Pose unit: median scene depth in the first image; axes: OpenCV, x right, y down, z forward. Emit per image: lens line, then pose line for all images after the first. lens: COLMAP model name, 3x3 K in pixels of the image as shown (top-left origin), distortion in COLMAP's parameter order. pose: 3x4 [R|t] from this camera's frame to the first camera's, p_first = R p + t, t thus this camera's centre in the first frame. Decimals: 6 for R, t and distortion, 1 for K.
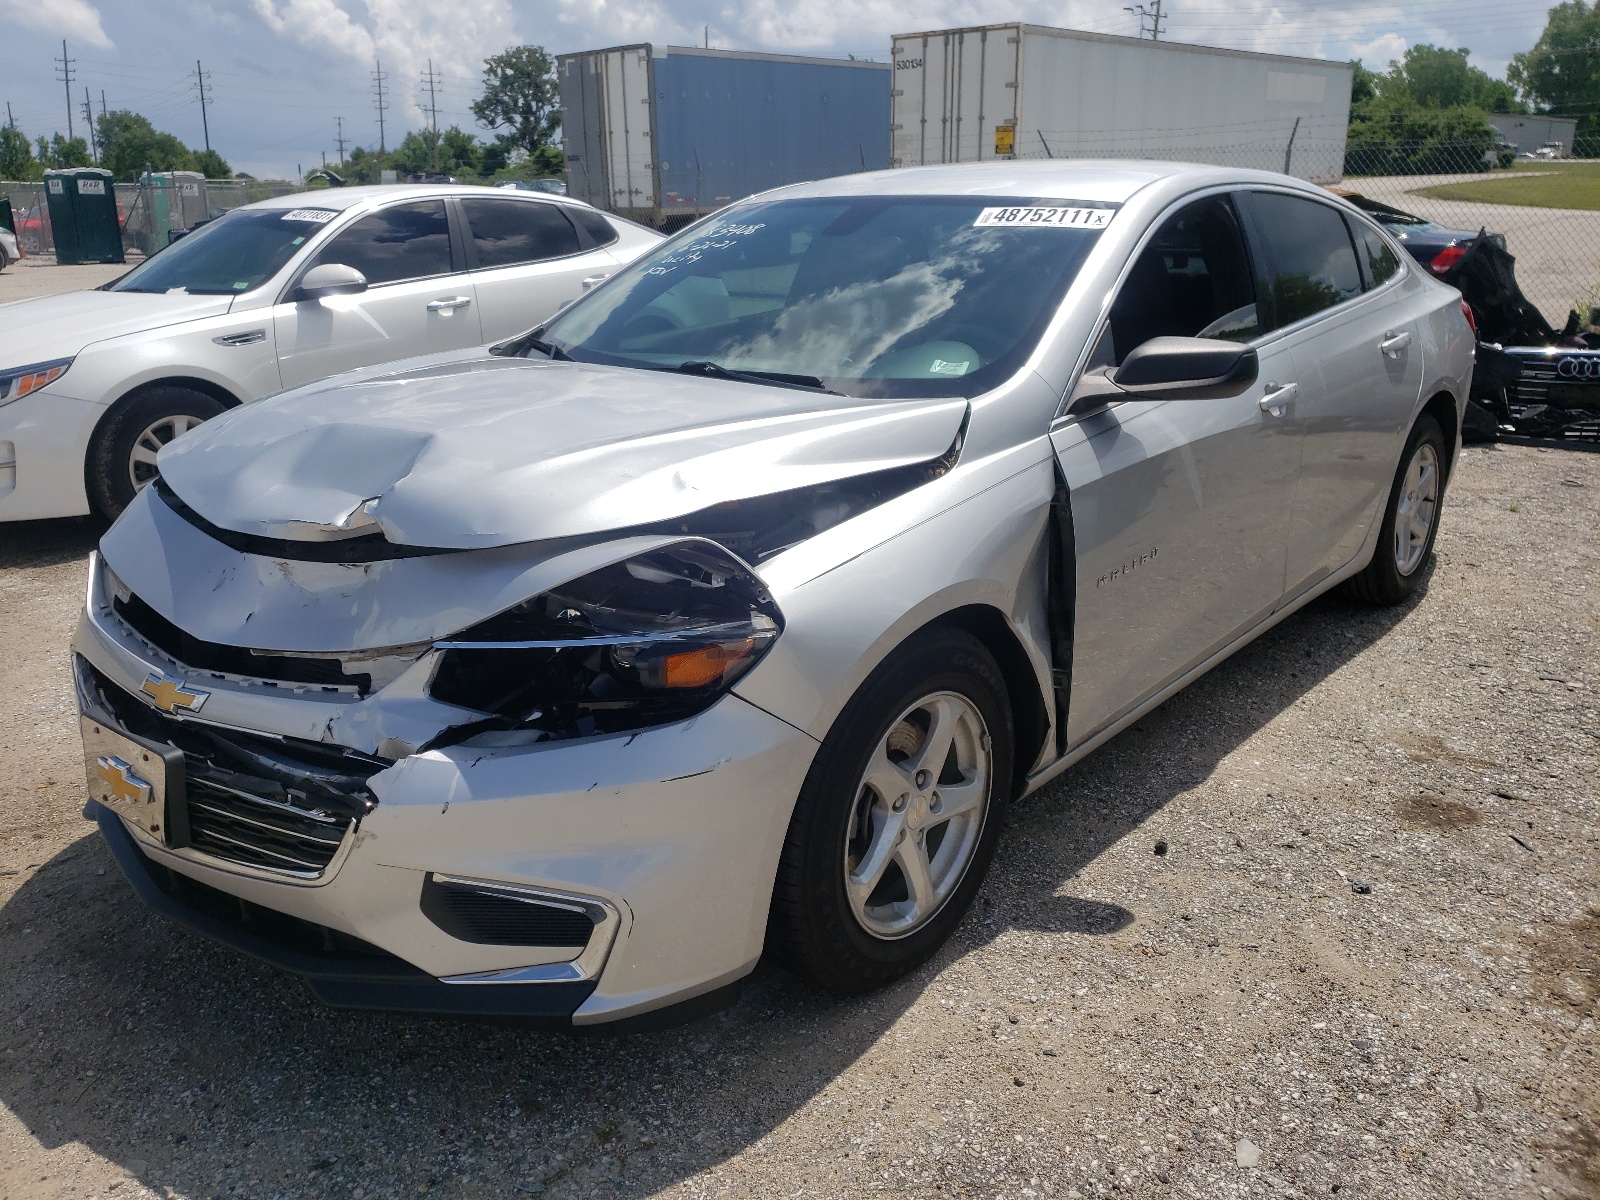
lens RADIAL K [[1252.7, 0, 768.9], [0, 1252.7, 599.3], [0, 0, 1]] dist [0.041111, 0.001269]
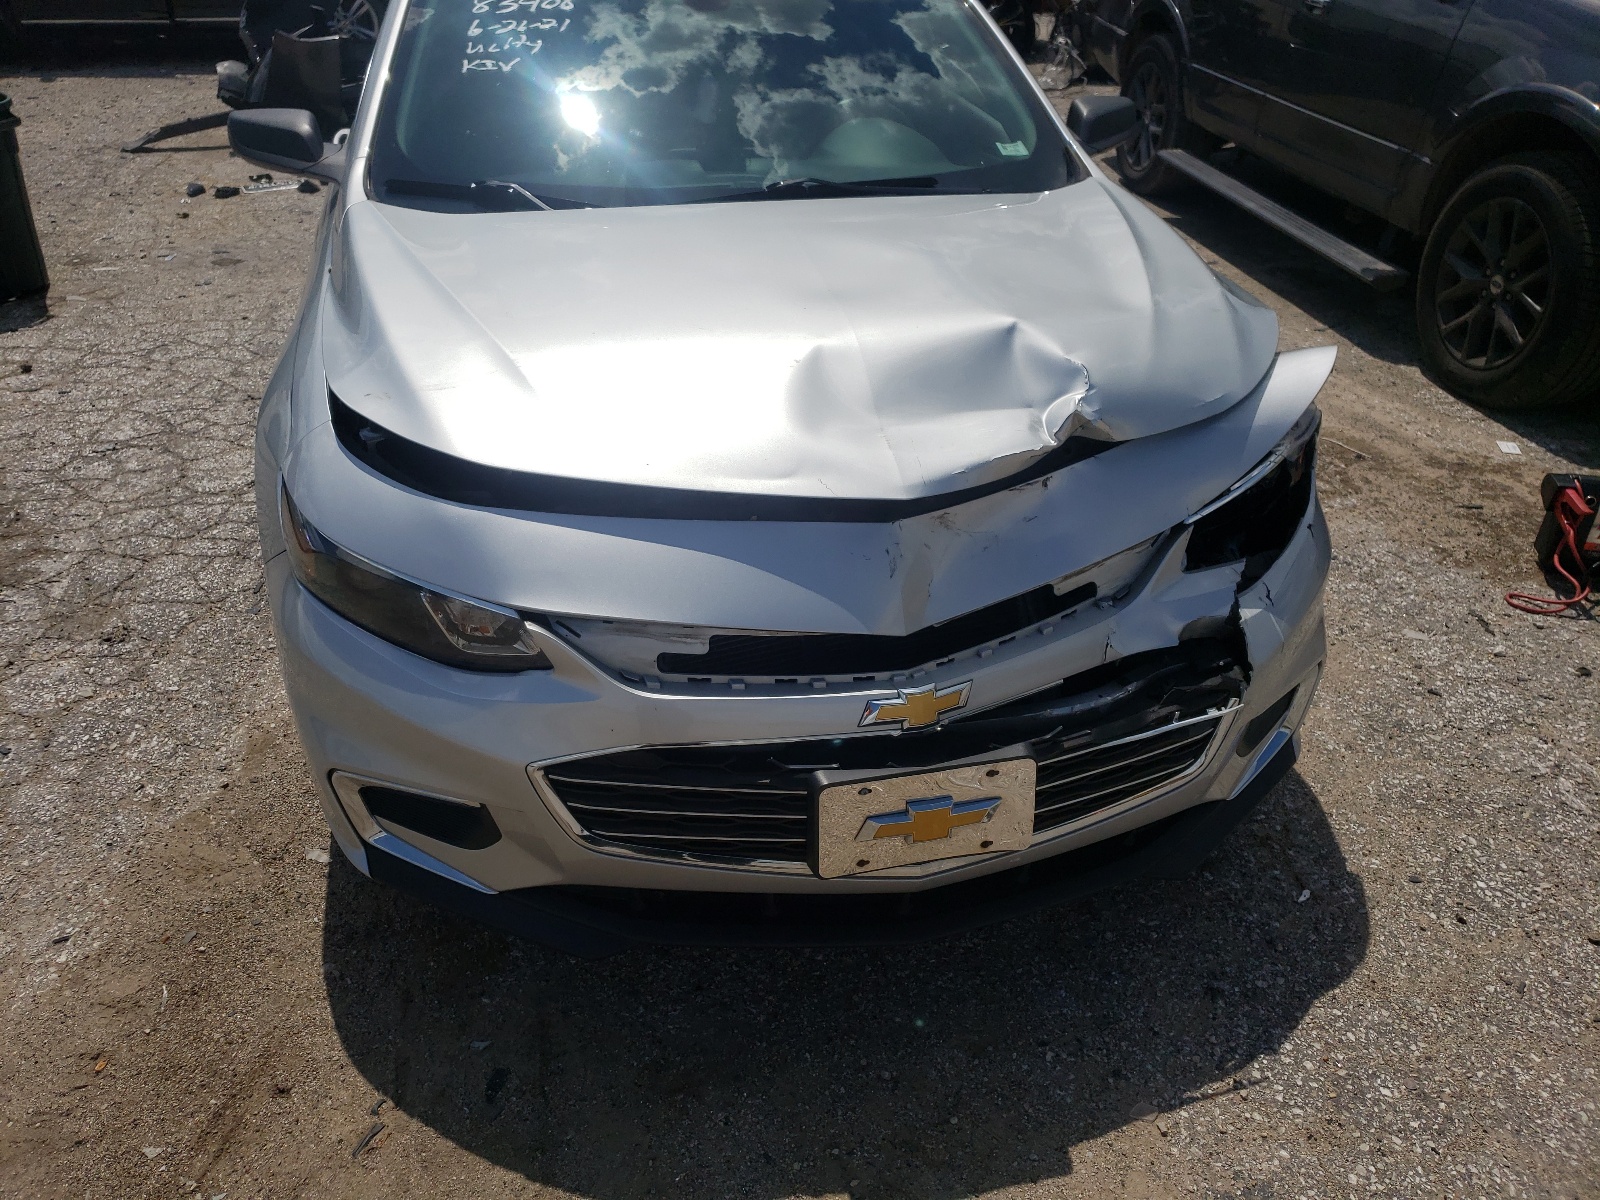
lens RADIAL K [[1252.7, 0, 768.9], [0, 1252.7, 599.3], [0, 0, 1]] dist [0.041111, 0.001269]
pose [[0.599362, -0.397802, 0.694635, -1.115961], [0.232035, 0.916858, 0.324854, -0.292383], [-0.766110, -0.033526, 0.641834, 0.559966]]
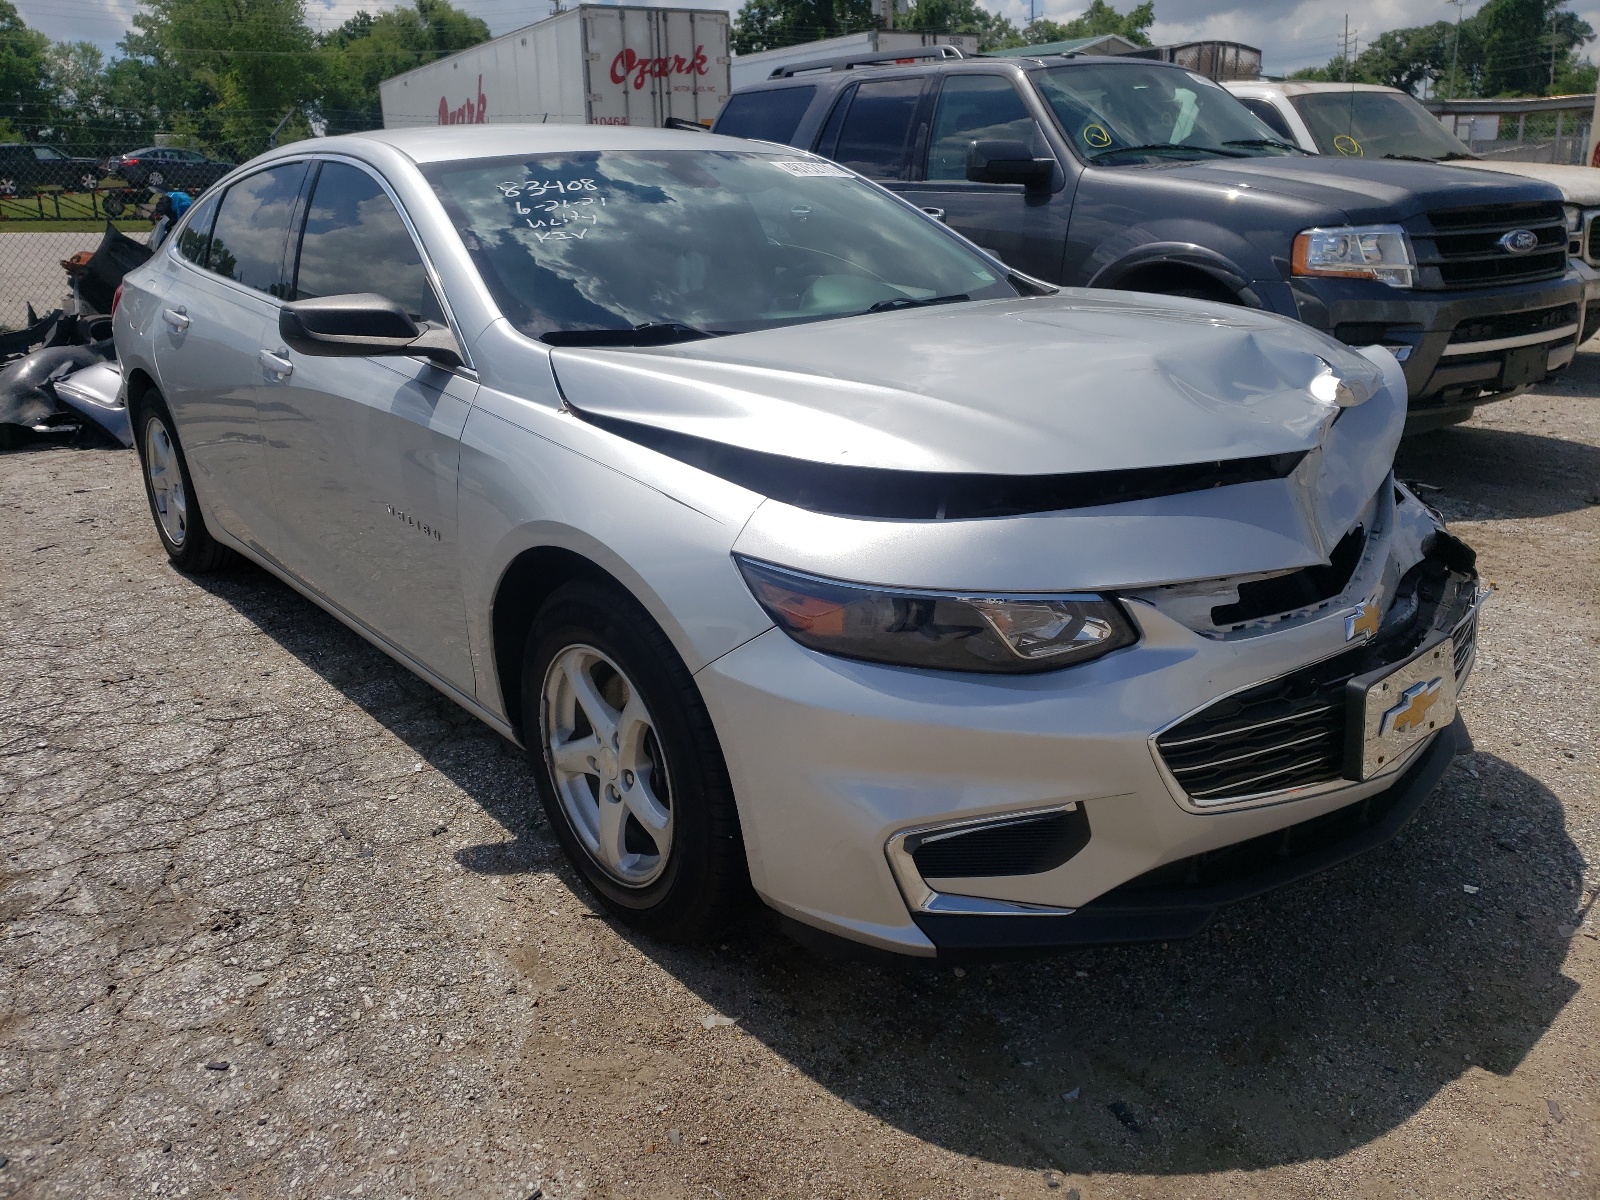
lens RADIAL K [[1252.7, 0, 768.9], [0, 1252.7, 599.3], [0, 0, 1]] dist [0.041111, 0.001269]
pose [[0.139001, -0.302101, 0.943087, -1.501652], [0.332511, 0.911282, 0.242904, -0.340378], [-0.932800, 0.279823, 0.227121, 1.240085]]
